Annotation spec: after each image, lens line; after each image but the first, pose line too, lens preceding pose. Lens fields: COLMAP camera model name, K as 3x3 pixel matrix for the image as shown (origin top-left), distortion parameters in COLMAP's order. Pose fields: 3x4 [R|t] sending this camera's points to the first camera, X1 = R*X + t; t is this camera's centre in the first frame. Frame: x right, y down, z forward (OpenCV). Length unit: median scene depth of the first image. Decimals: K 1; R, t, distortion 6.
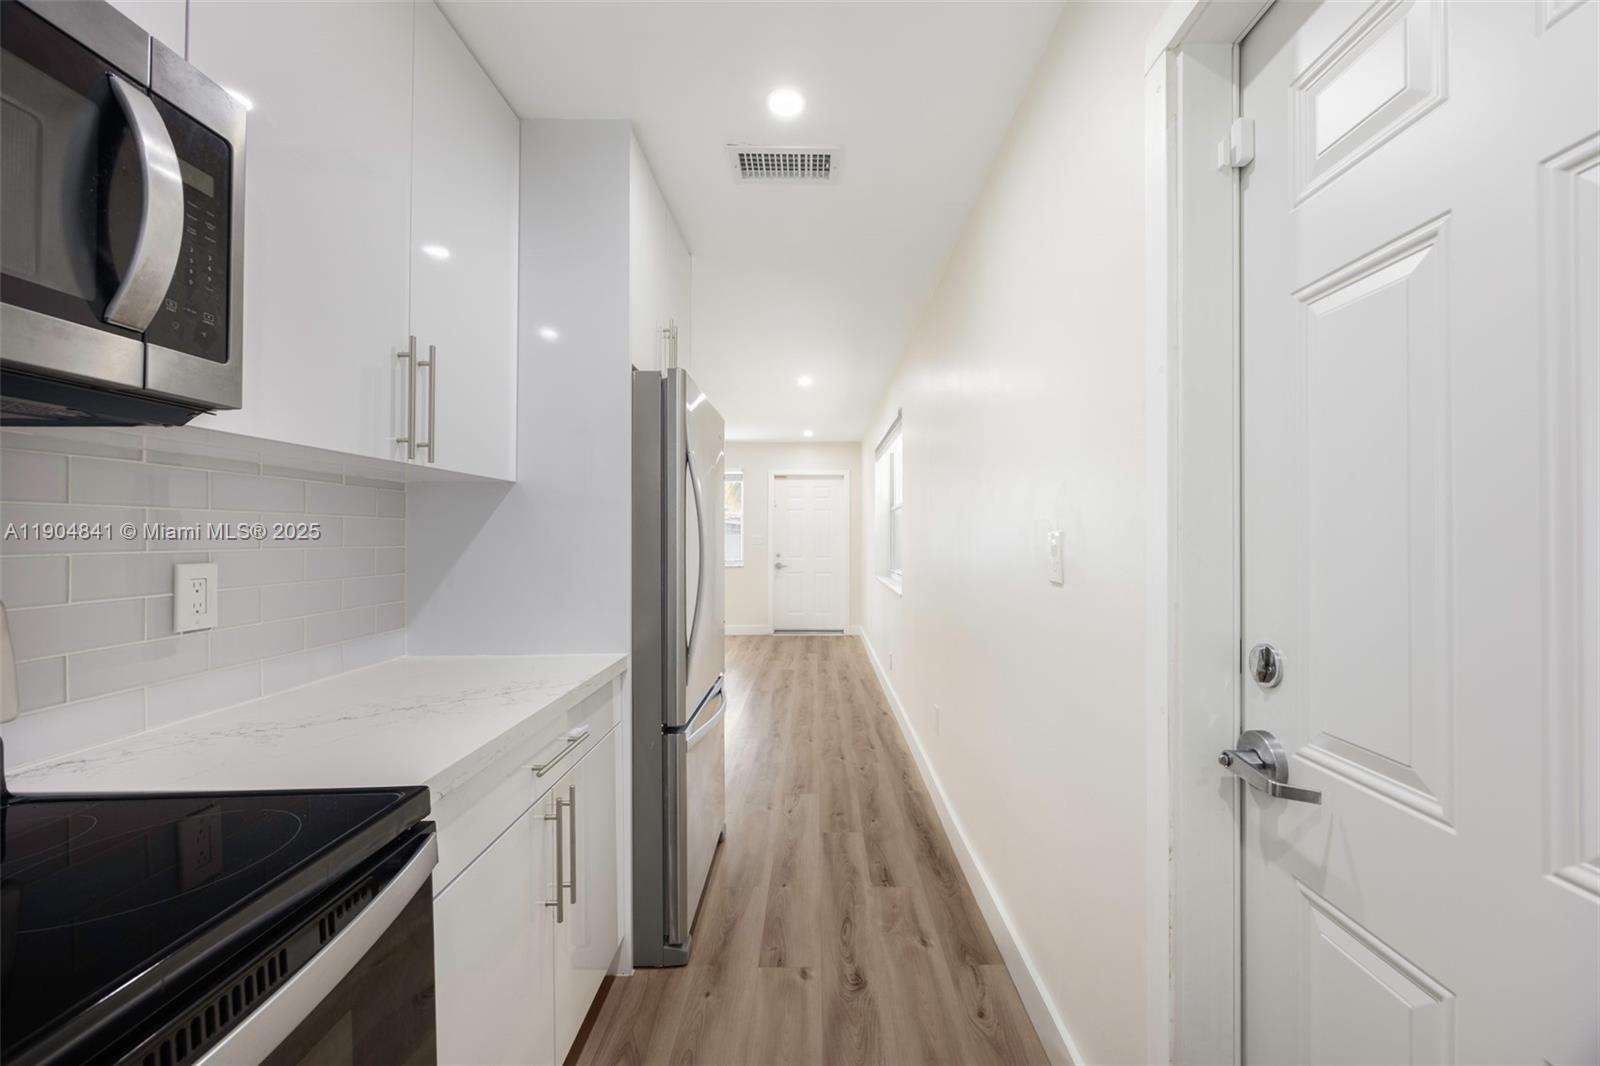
lens RADIAL K [[633.5, 0, 835.6], [0, 633.5, 542.0], [0, 0, 1]] dist [-0.002584, 0.000095]
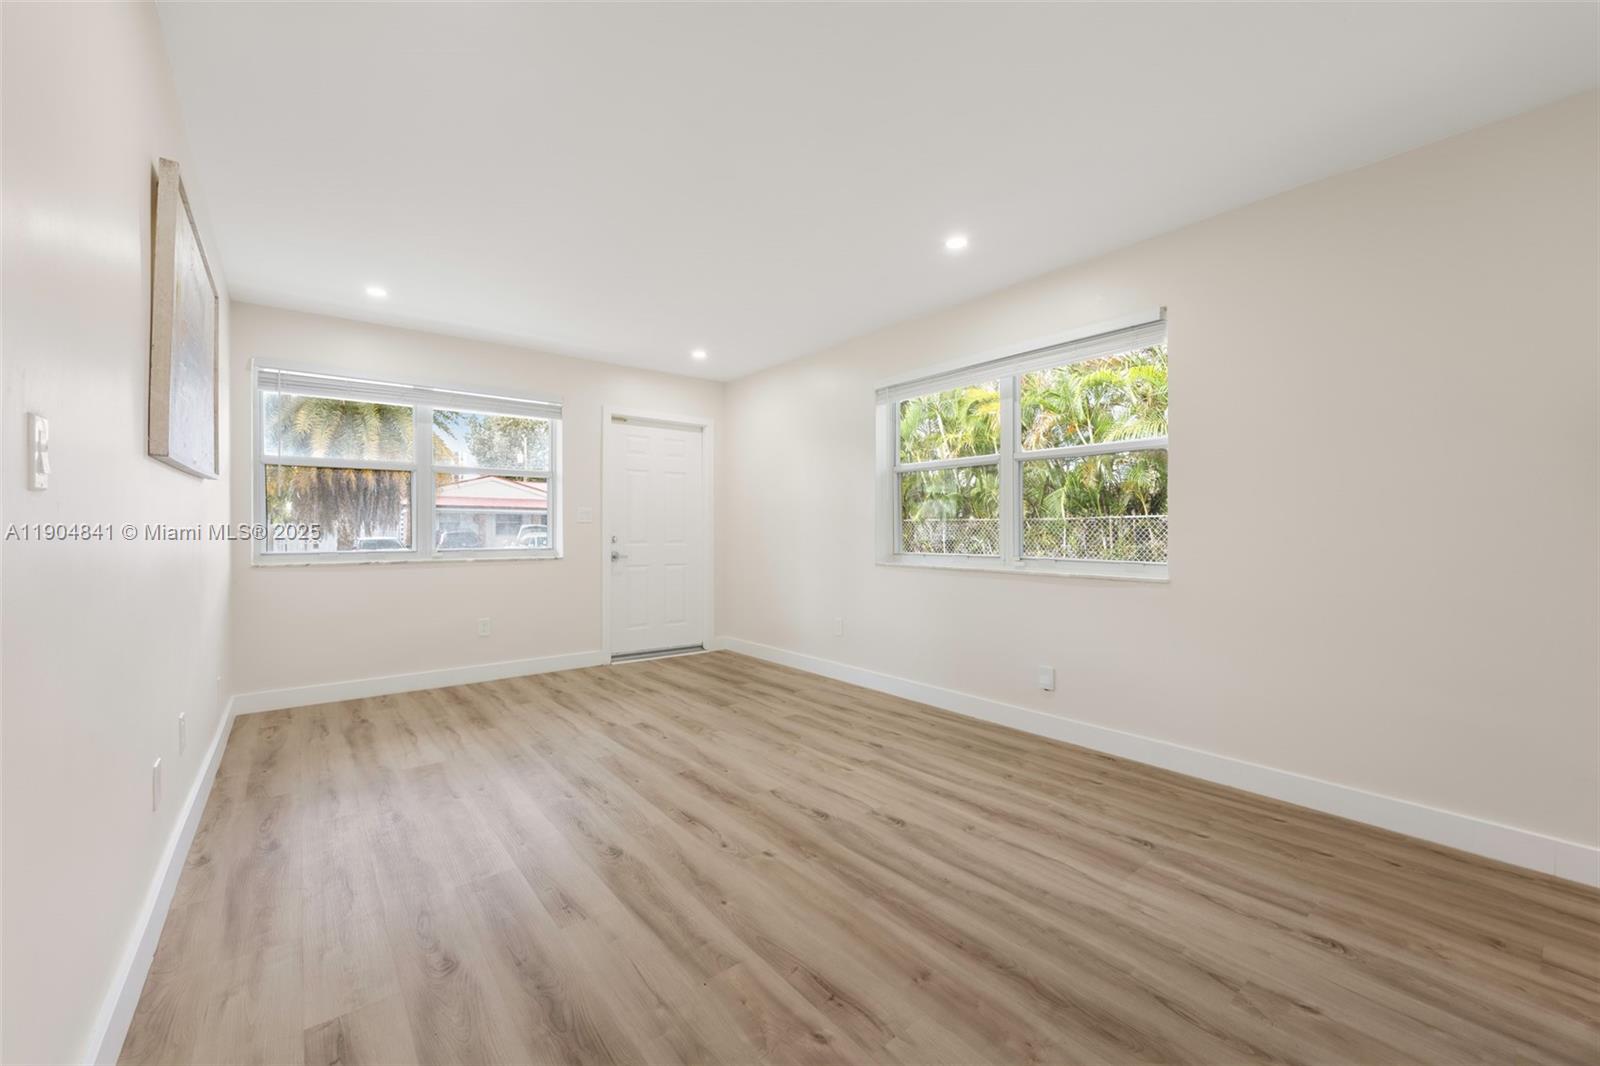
lens RADIAL K [[633.5, 0, 817.1], [0, 633.5, 530.9], [0, 0, 1]] dist [-0.002584, 0.000095]
pose [[0.790658, 0.004893, 0.612238, -0.364003], [0.002677, 0.999931, -0.011448, 0.022446], [-0.612252, 0.010691, 0.790590, 0.409881]]
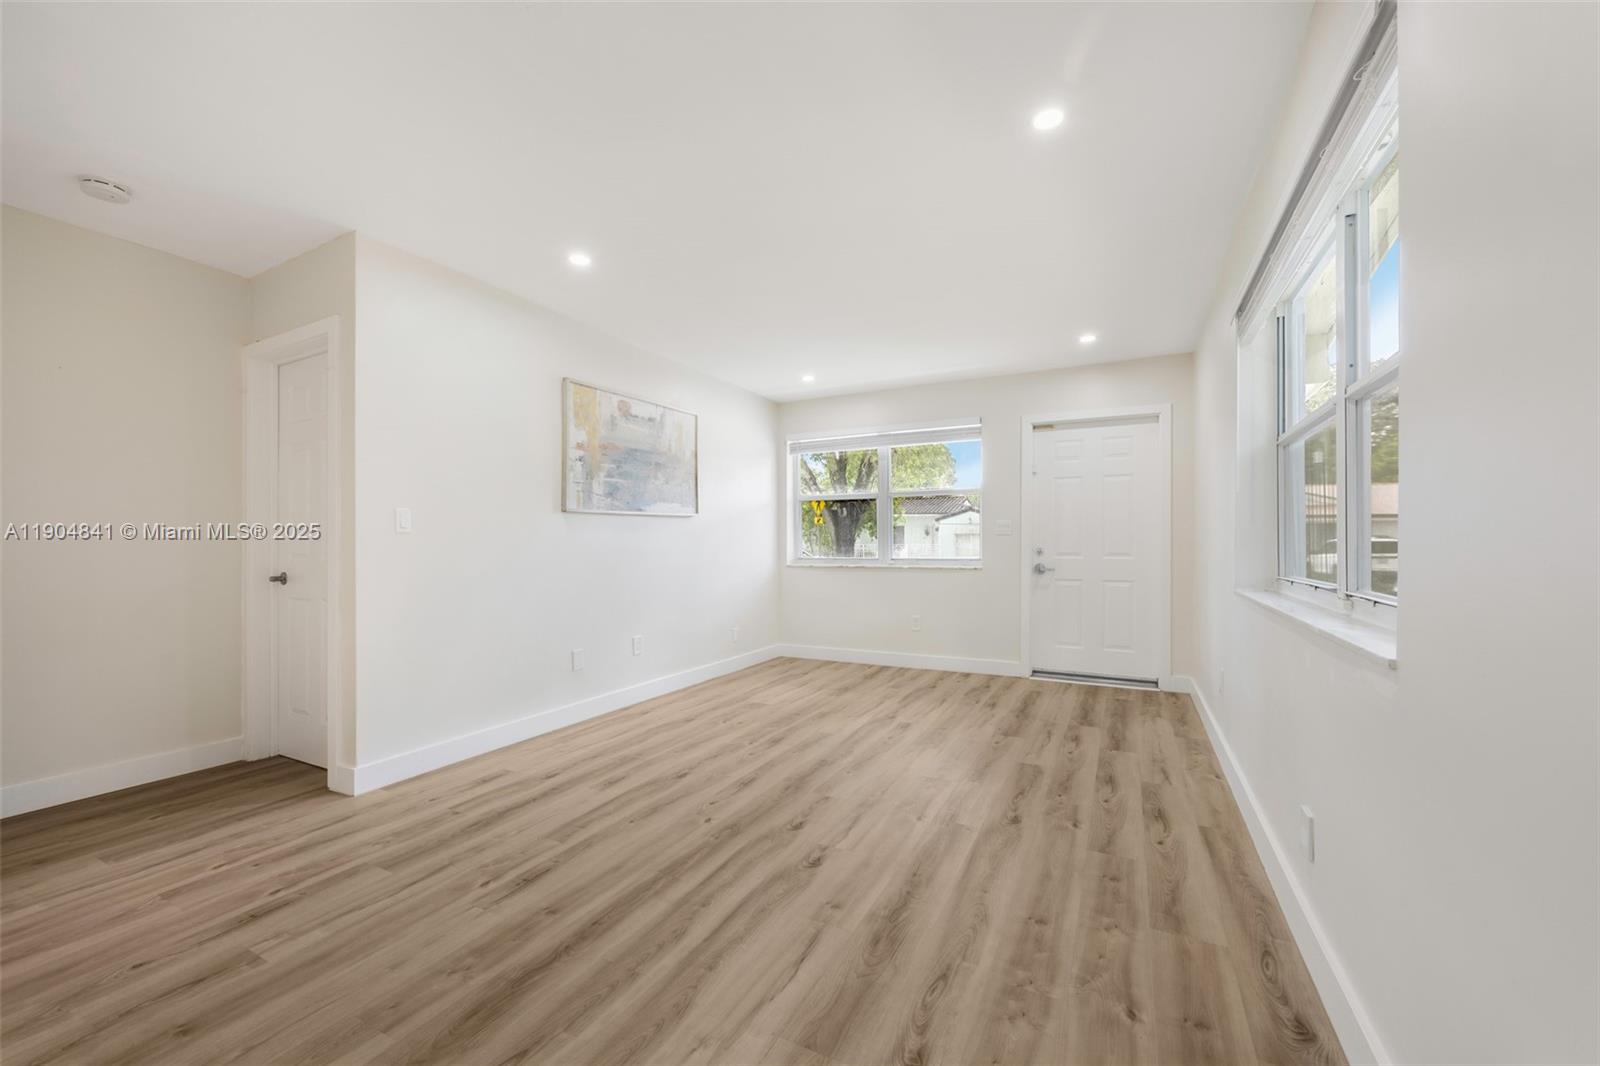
lens RADIAL K [[633.5, 0, 801.5], [0, 633.5, 546.3], [0, 0, 1]] dist [-0.002584, 0.000095]
pose [[0.875432, 0.000816, -0.483341, 0.007379], [-0.003516, 0.999983, -0.004679, 0.021676], [0.483329, 0.005795, 0.875420, 0.380320]]
